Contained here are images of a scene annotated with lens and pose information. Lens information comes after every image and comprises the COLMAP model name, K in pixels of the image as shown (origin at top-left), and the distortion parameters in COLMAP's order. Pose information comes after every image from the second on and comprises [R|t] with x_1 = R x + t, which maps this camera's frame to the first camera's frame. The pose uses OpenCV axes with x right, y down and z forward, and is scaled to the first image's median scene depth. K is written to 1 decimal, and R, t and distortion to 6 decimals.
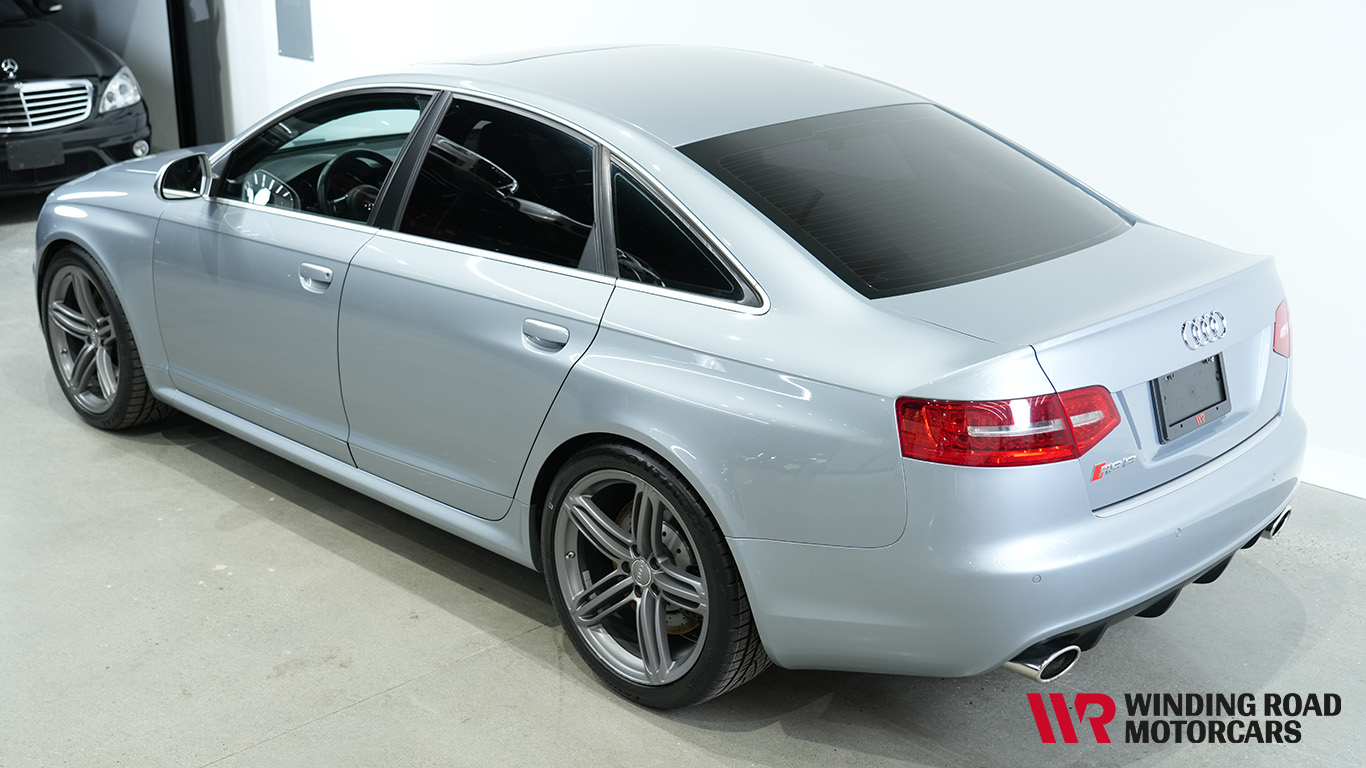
lens RADIAL K [[1627.5, 0, 677.9], [0, 1627.5, 389.8], [0, 0, 1]] dist [0.024487, 0.000000]
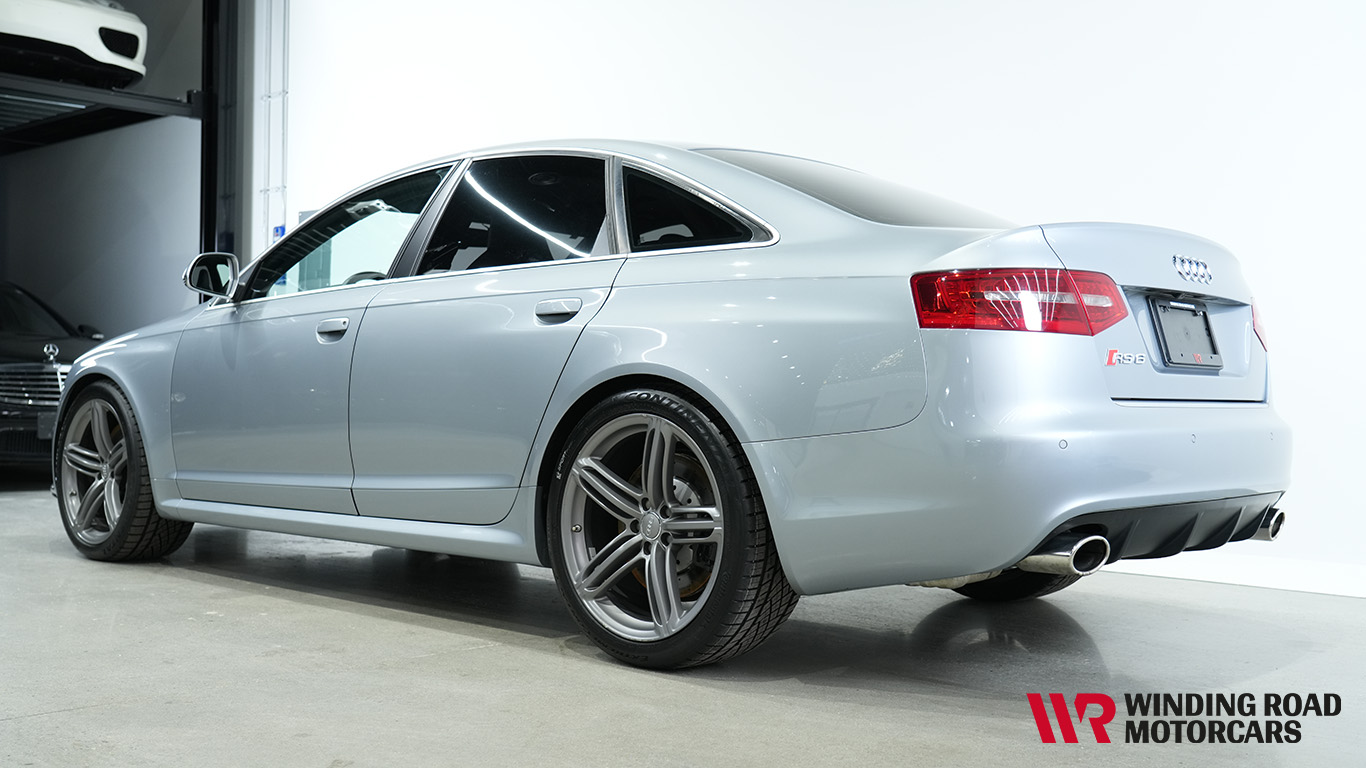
lens RADIAL K [[1442.1, 0, 690.3], [0, 1442.1, 381.3], [0, 0, 1]] dist [0.008629, 0.000000]
pose [[0.999192, 0.009438, 0.039077, -0.032556], [0.003490, 0.948016, -0.318205, 0.297283], [-0.040049, 0.318084, 0.947216, 0.141672]]
